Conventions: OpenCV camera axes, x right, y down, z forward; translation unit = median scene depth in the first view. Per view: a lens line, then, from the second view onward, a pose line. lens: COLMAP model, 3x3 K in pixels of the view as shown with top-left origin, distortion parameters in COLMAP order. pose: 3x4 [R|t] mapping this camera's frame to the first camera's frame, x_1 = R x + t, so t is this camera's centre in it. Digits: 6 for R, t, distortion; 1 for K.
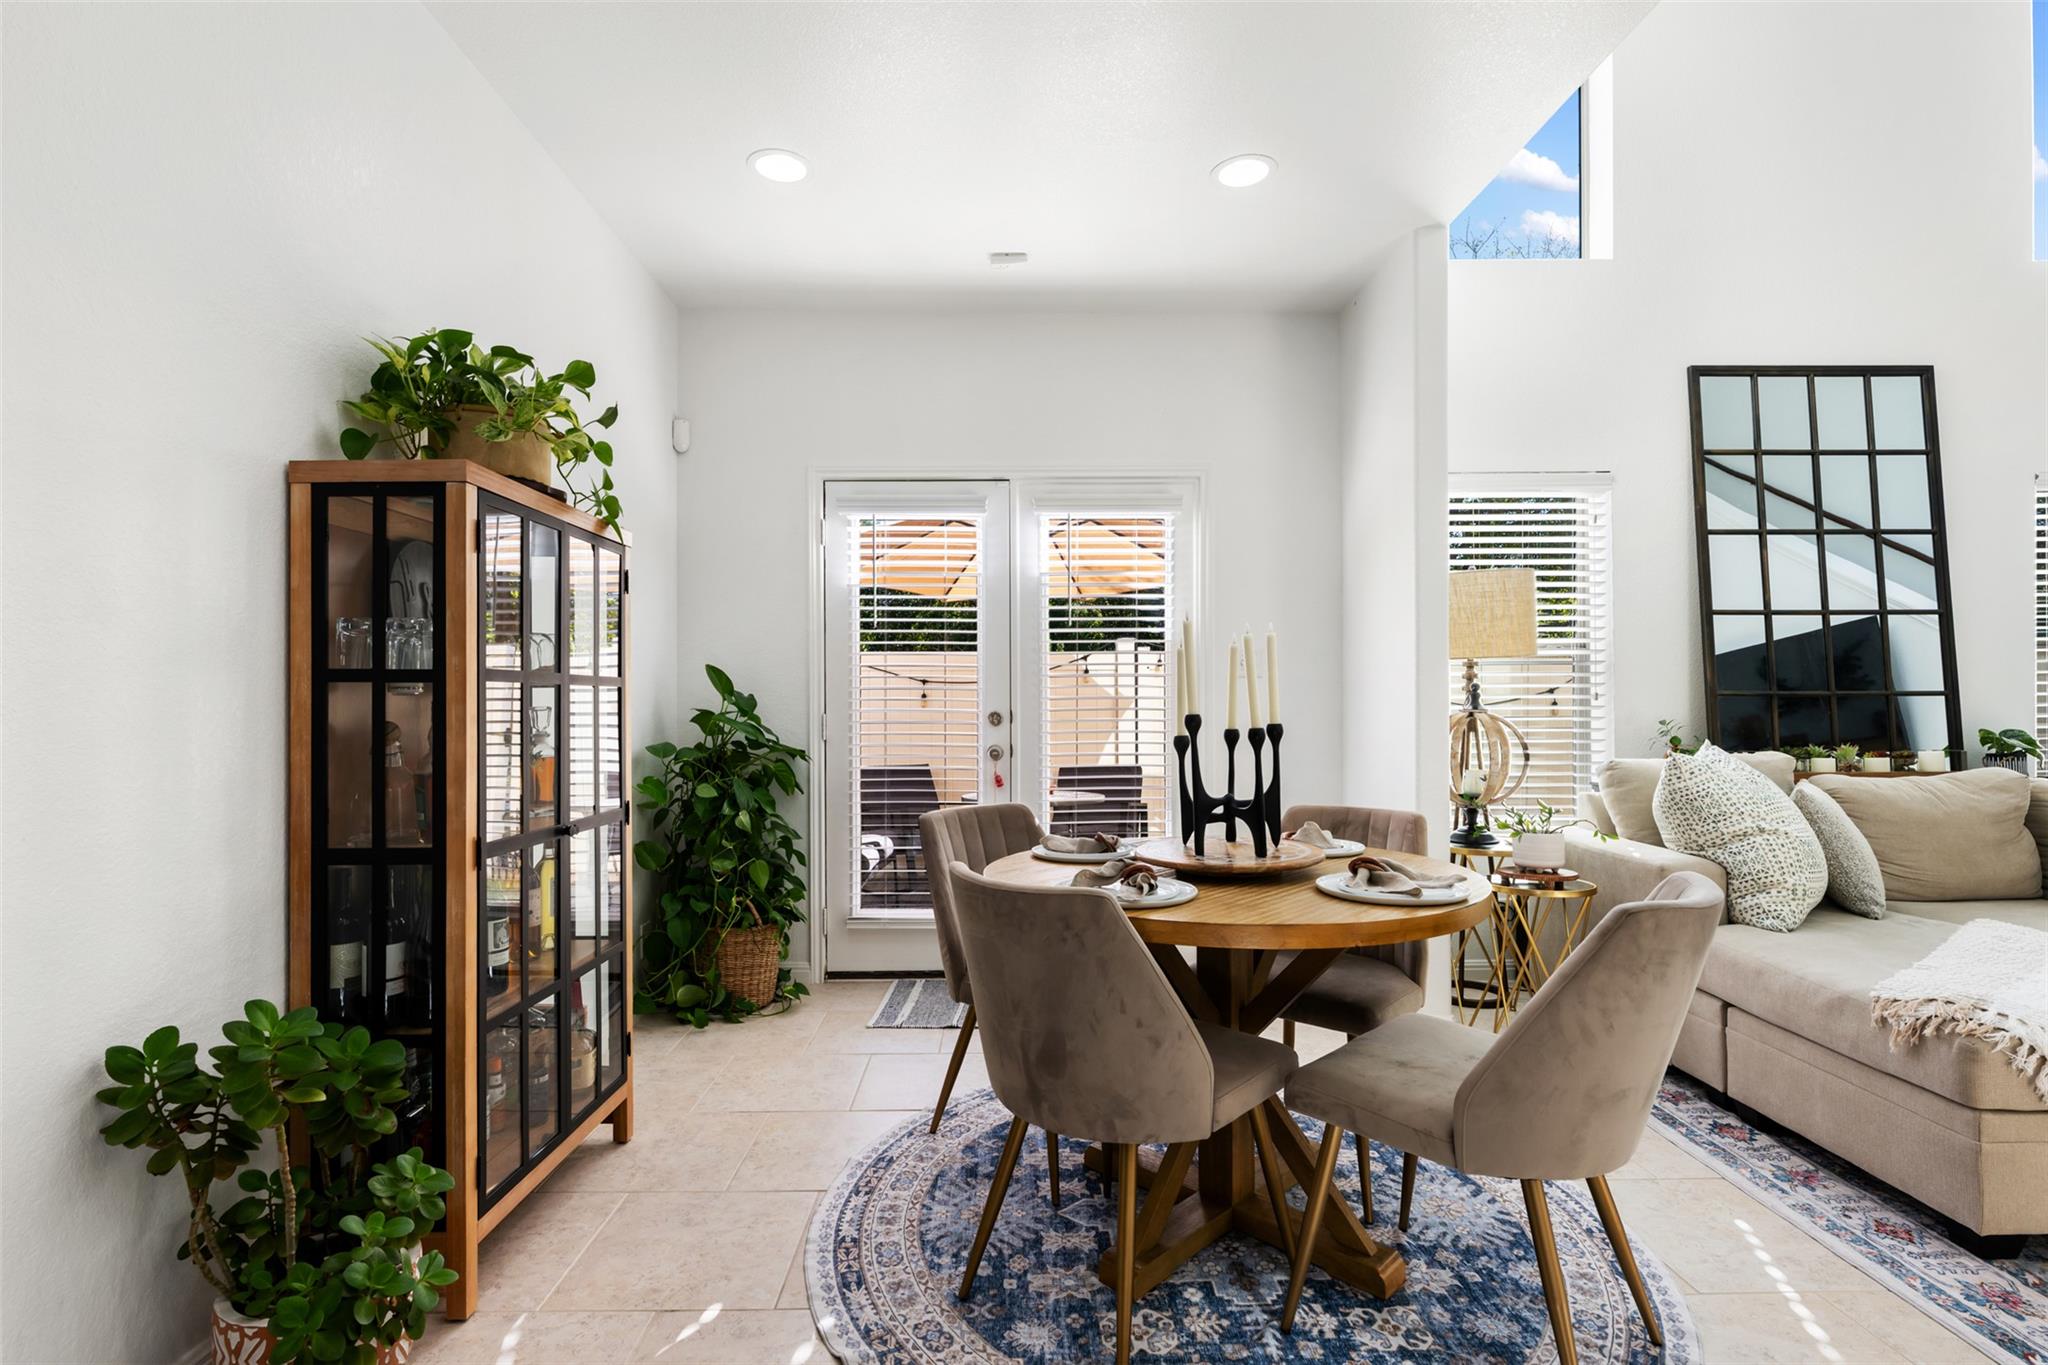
lens RADIAL K [[965.1, 0, 1025.6], [0, 965.1, 692.6], [0, 0, 1]] dist [-0.000832, -0.000035]
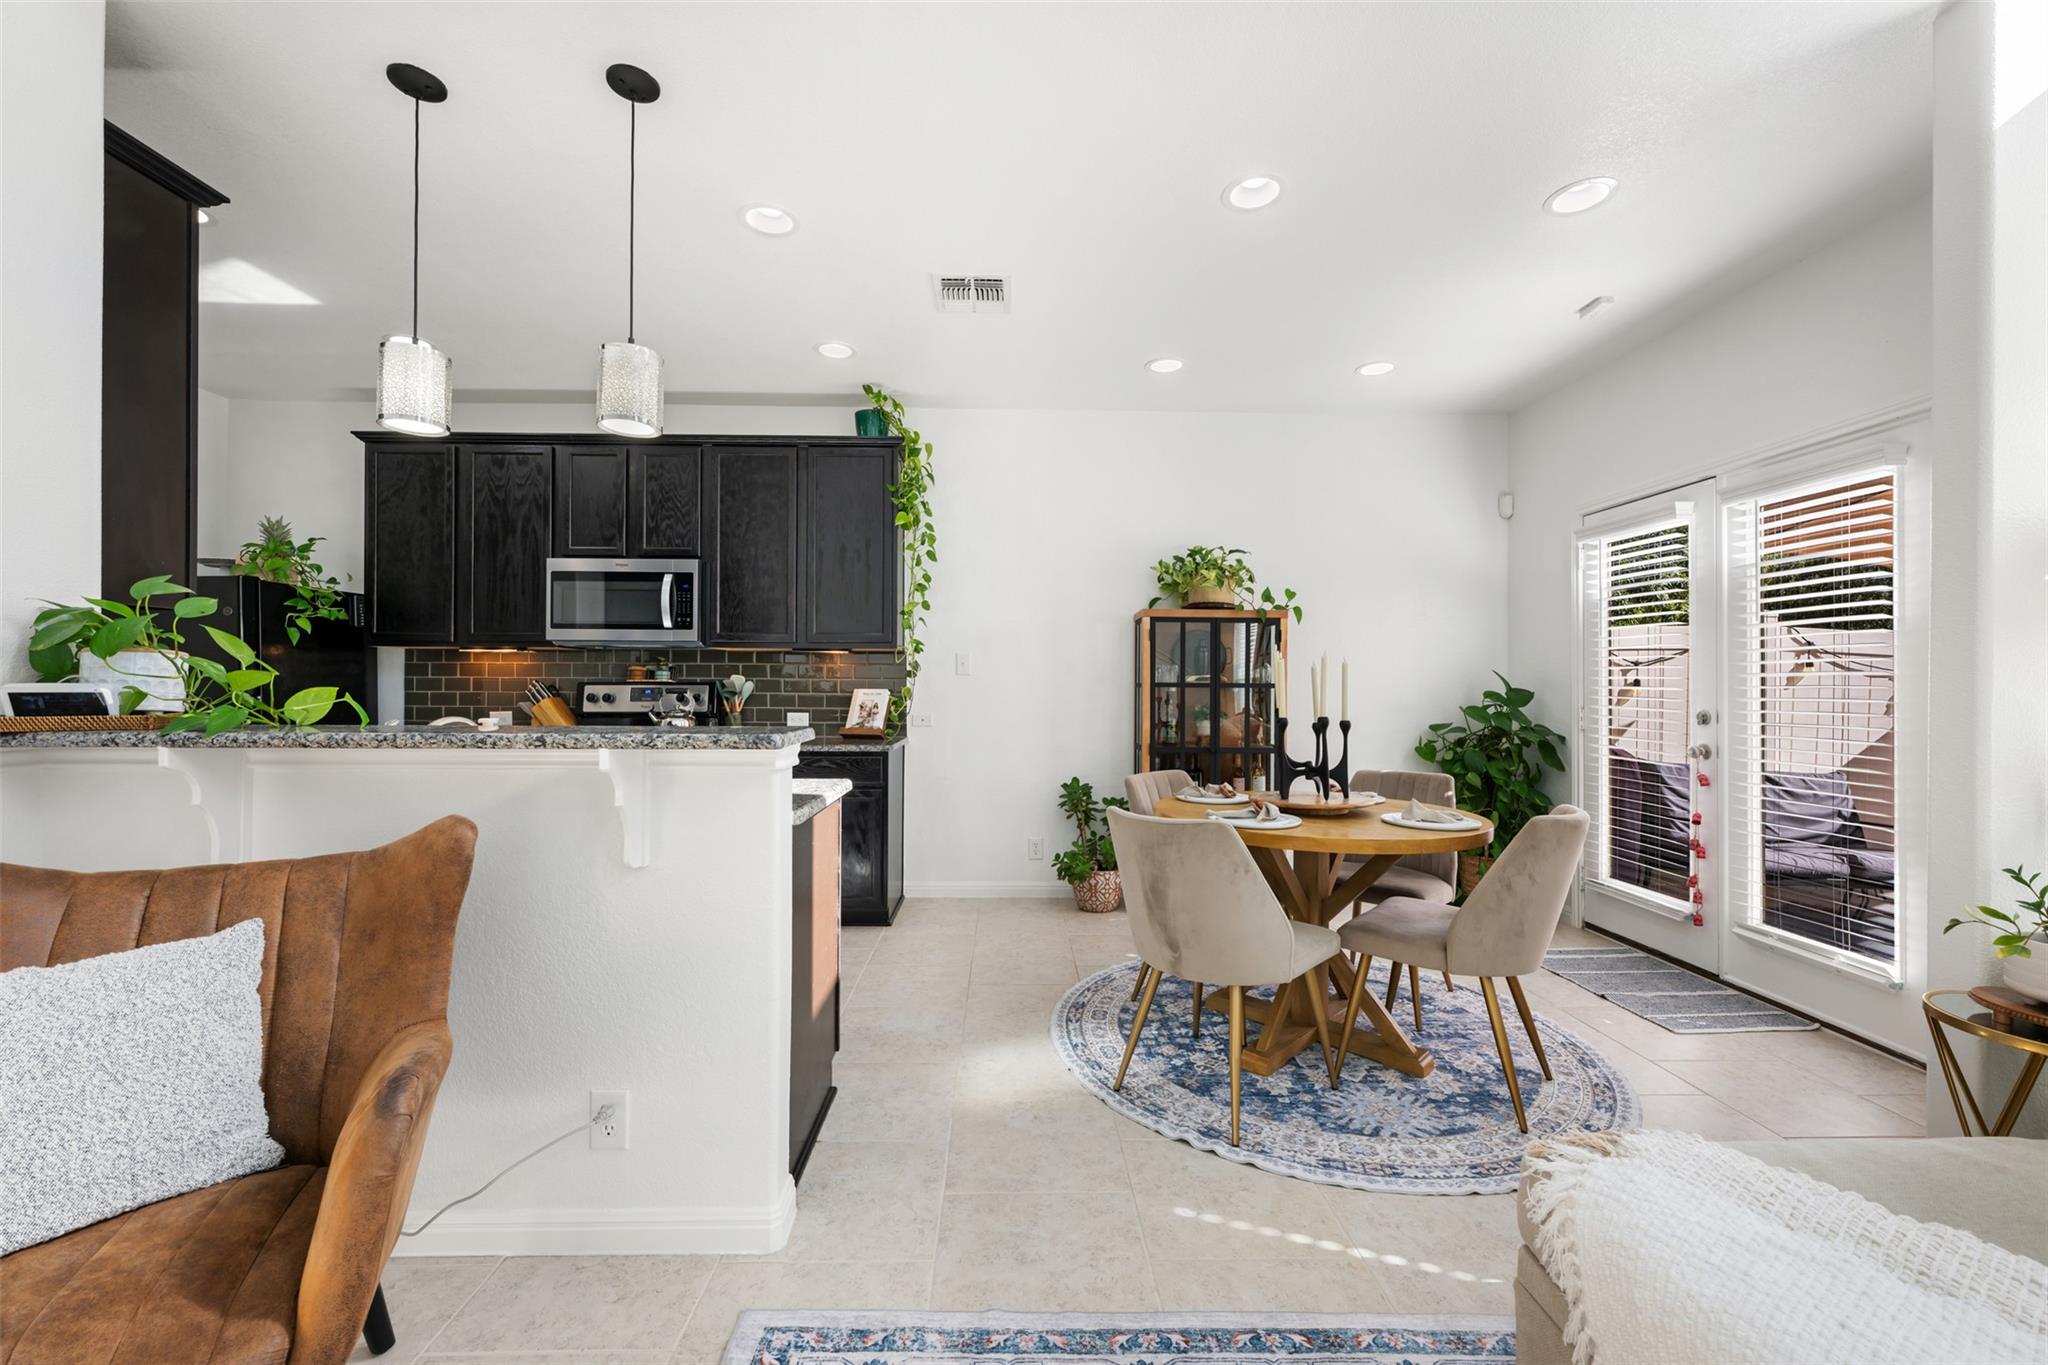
lens RADIAL K [[812.8, 0, 1019.5], [0, 812.8, 684.3], [0, 0, 1]] dist [0.000369, -0.000157]
pose [[-0.005428, -0.003260, -0.999980, 1.542273], [0.001025, 0.999994, -0.003266, -0.012490], [0.999985, -0.001042, -0.005425, 0.558884]]
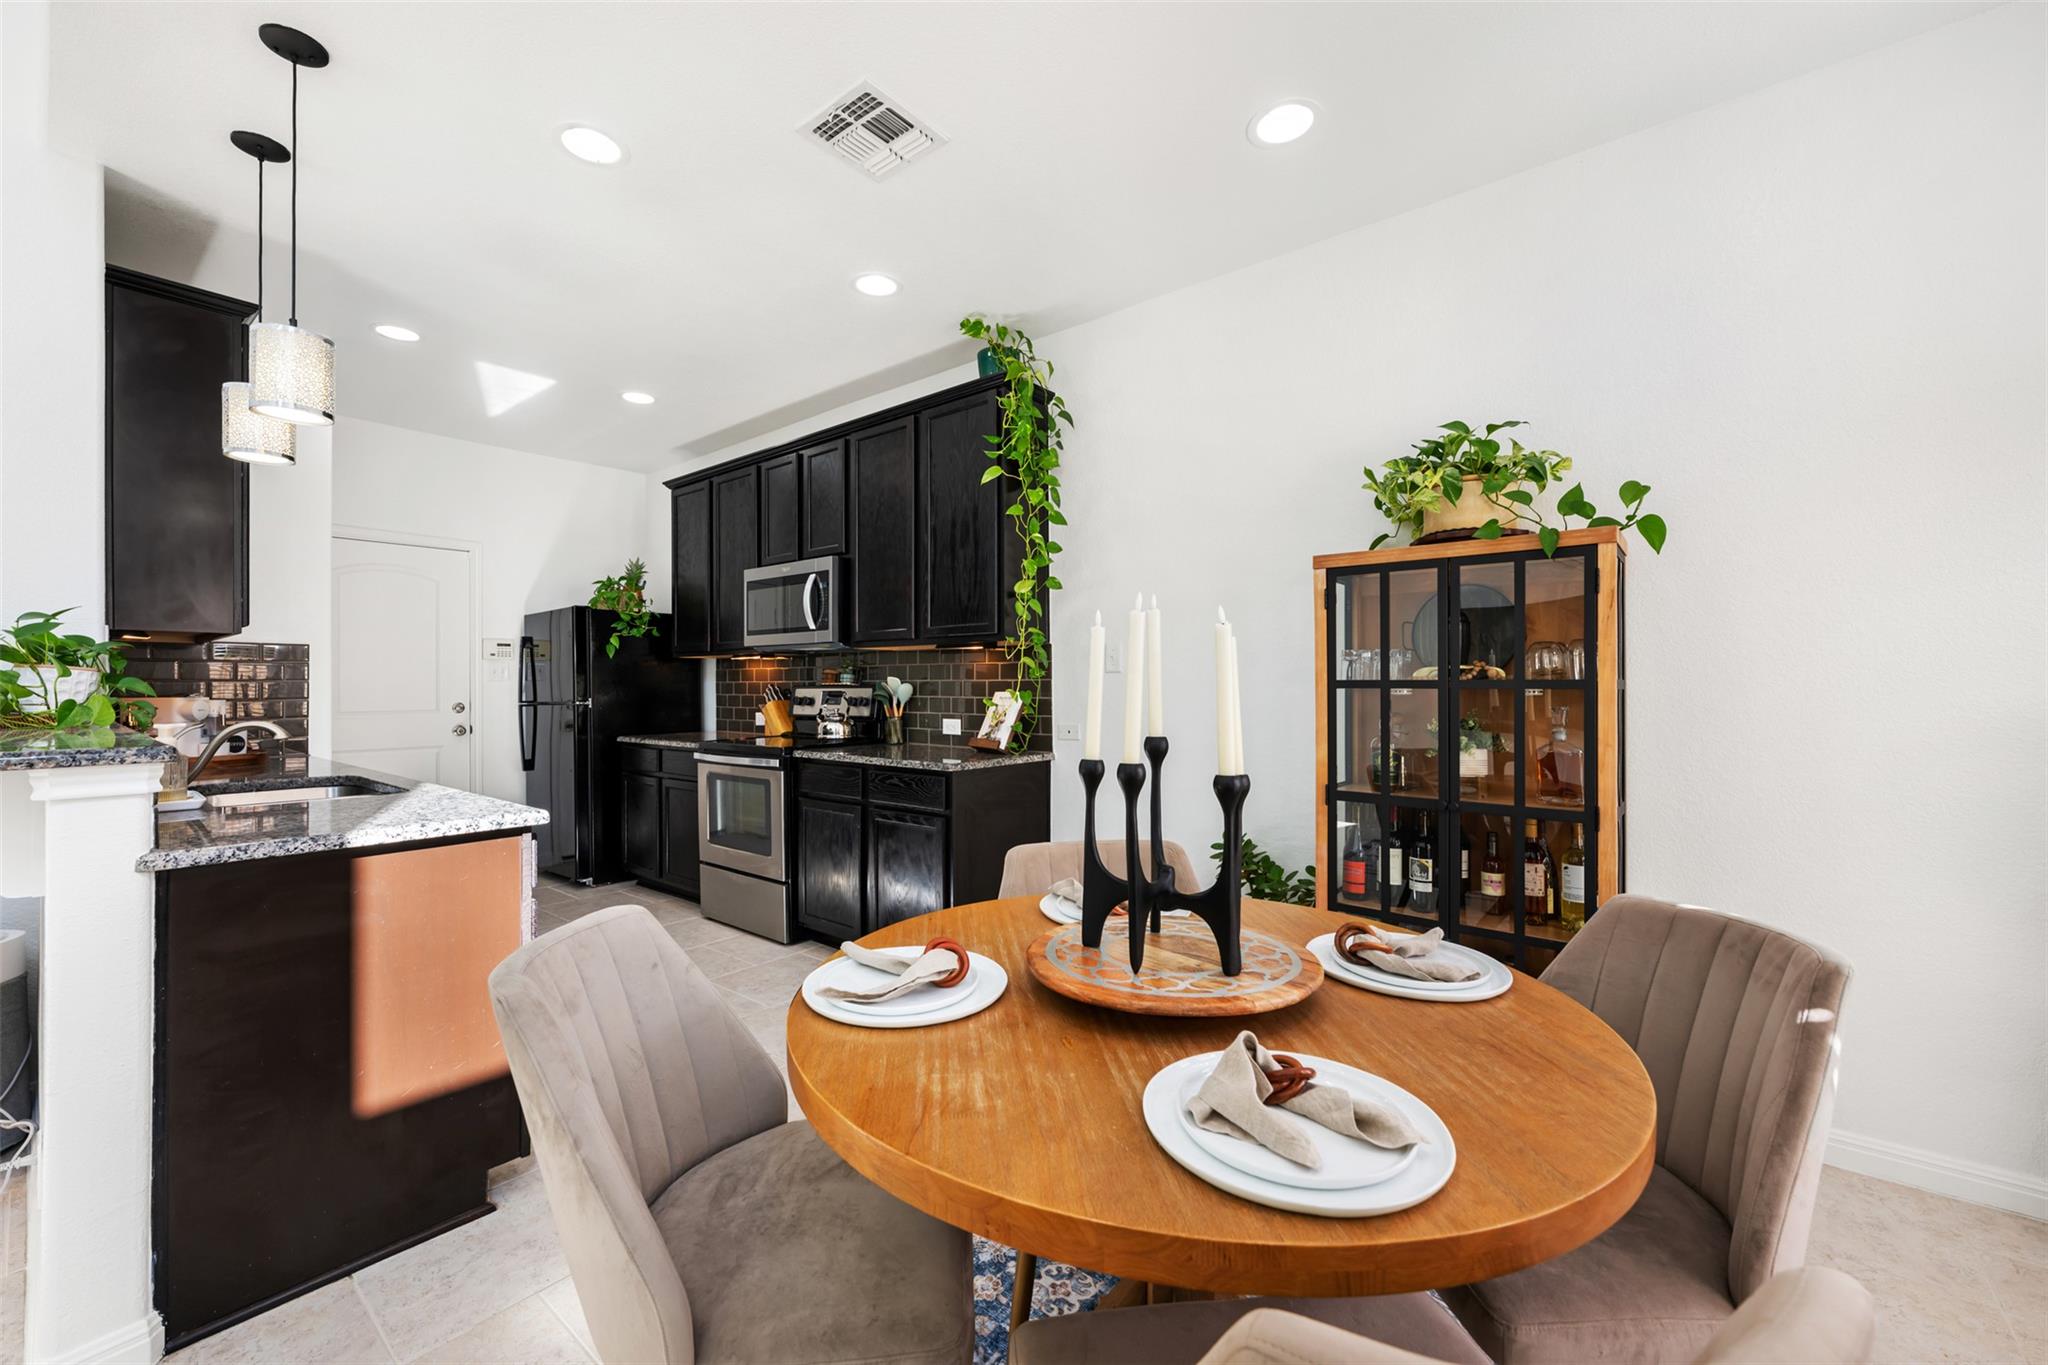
lens RADIAL K [[812.8, 0, 1019.5], [0, 812.8, 684.3], [0, 0, 1]] dist [0.000369, -0.000157]
pose [[-0.653385, -0.000966, -0.757025, 0.680249], [0.006153, 0.999959, -0.006586, -0.012151], [0.757001, -0.008961, -0.653353, 1.336462]]
